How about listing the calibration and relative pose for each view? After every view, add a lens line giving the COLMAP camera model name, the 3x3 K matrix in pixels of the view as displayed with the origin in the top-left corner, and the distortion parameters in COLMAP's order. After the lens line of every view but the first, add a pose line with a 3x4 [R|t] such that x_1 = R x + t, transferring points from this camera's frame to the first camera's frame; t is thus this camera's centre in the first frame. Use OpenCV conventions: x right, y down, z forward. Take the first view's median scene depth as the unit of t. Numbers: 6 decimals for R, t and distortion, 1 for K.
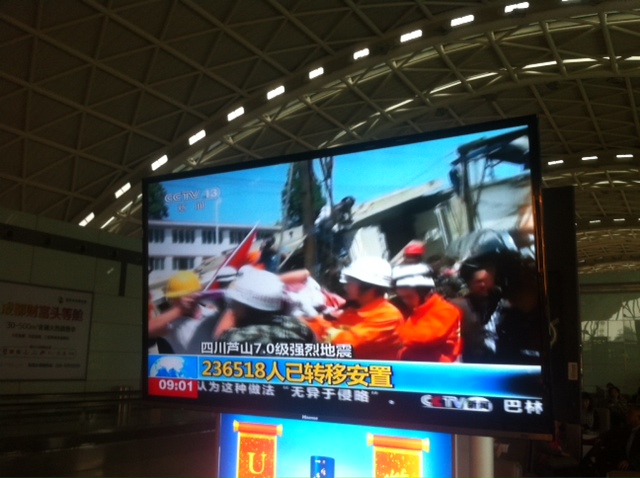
lens RADIAL K [[621.9, 0, 320.0], [0, 621.9, 239.0], [0, 0, 1]] dist [-0.007594, -0.008639]
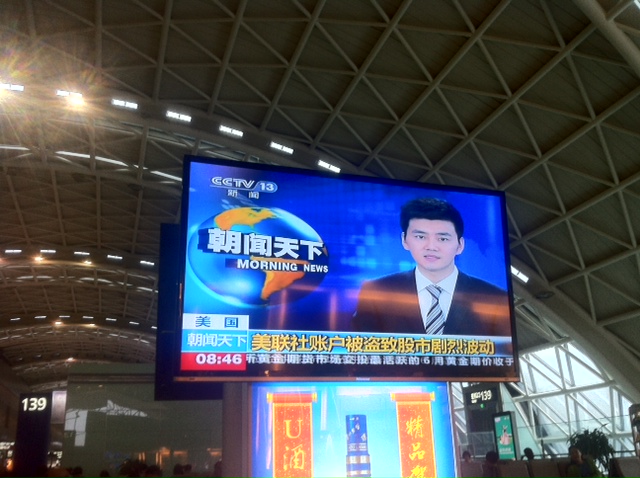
lens RADIAL K [[621.9, 0, 320.0], [0, 621.9, 239.0], [0, 0, 1]] dist [-0.007594, -0.008639]
pose [[0.657368, 0.199558, 0.726666, -0.925686], [-0.081409, 0.977461, -0.194787, 0.236460], [-0.749160, 0.068890, 0.658798, 0.204148]]
